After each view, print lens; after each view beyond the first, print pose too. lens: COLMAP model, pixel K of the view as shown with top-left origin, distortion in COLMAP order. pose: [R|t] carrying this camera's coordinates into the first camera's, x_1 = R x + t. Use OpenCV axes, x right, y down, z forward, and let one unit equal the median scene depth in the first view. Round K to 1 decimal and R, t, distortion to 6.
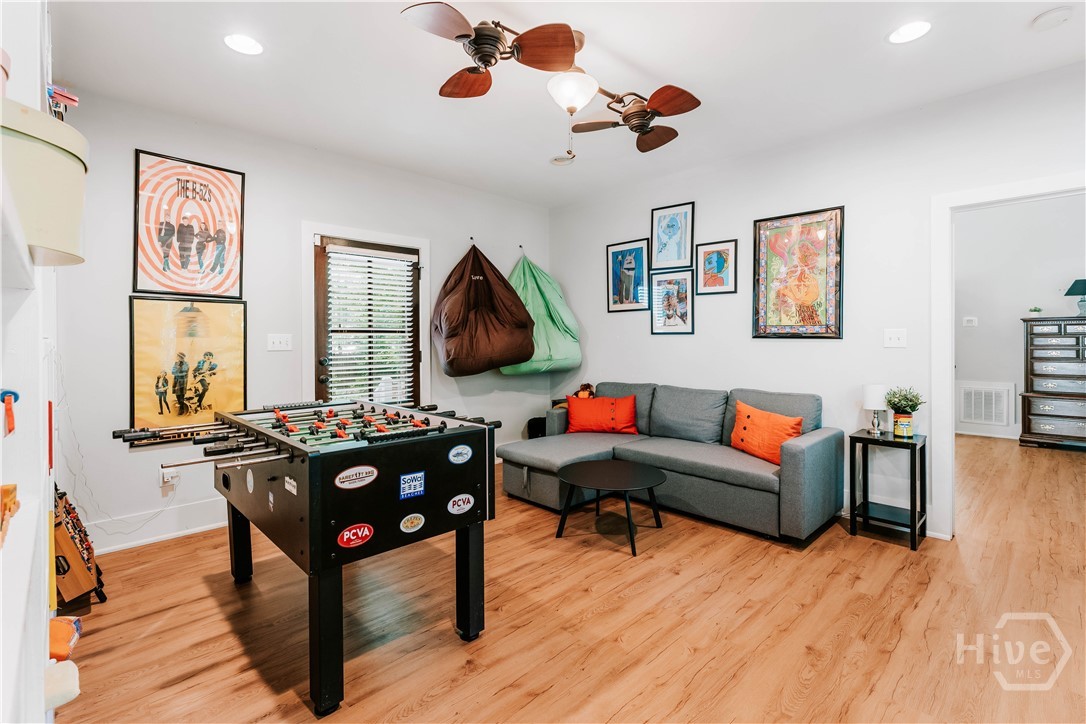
lens RADIAL K [[498.2, 0, 542.0], [0, 498.2, 348.1], [0, 0, 1]] dist [-0.000872, -0.000293]
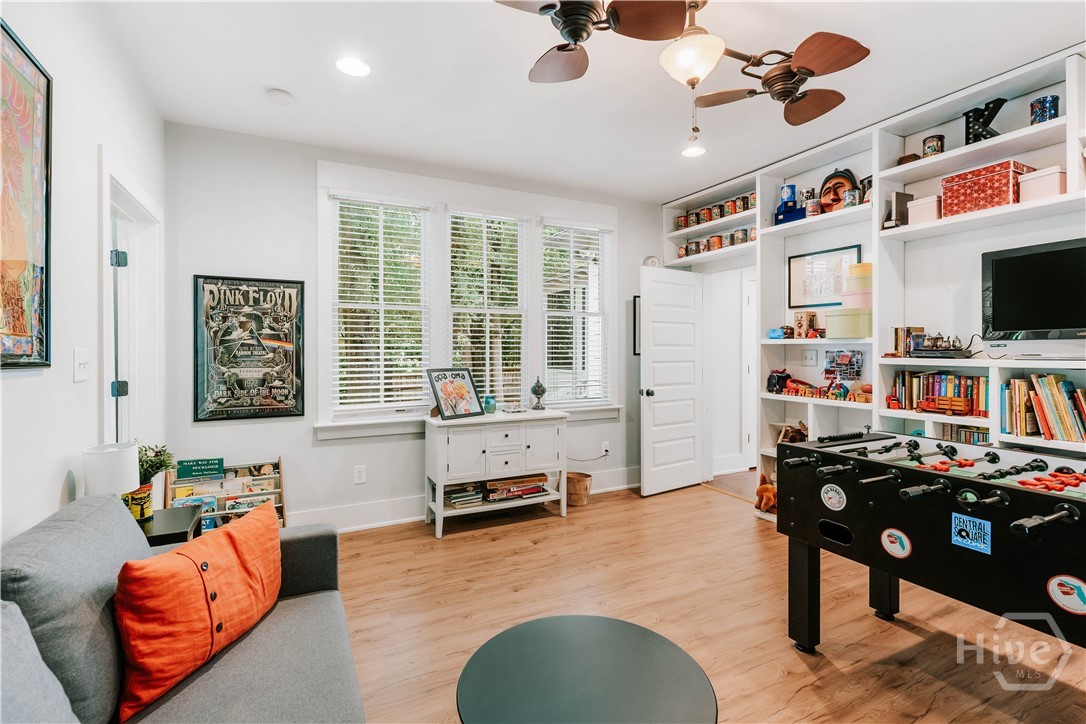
lens RADIAL K [[498.2, 0, 542.0], [0, 498.2, 348.1], [0, 0, 1]] dist [-0.000872, -0.000293]
pose [[-0.950819, 0.009641, 0.309597, 0.030709], [0.012891, 0.999881, 0.008452, -0.041952], [-0.309479, 0.012028, -0.950830, 1.437029]]
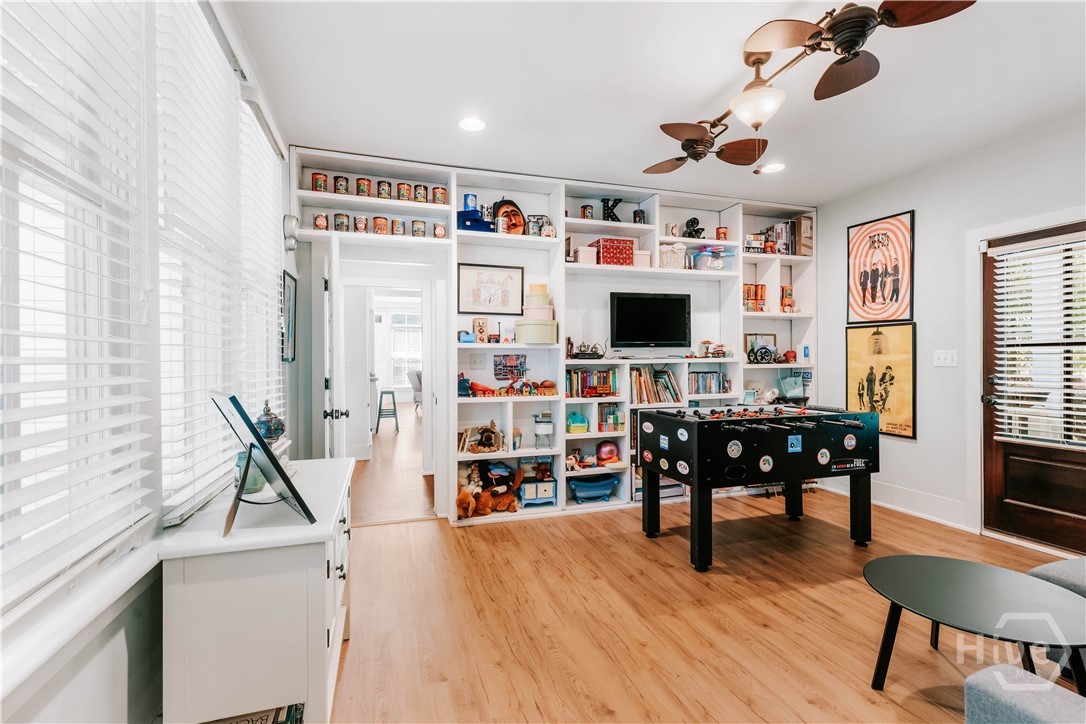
lens RADIAL K [[496.4, 0, 543.0], [0, 496.4, 362.0], [0, 0, 1]] dist [0.000589, -0.000061]
pose [[-0.442801, 0.013103, -0.896524, 0.873458], [-0.003353, 0.999862, 0.016269, -0.020673], [0.896614, 0.010210, -0.442696, 0.812243]]
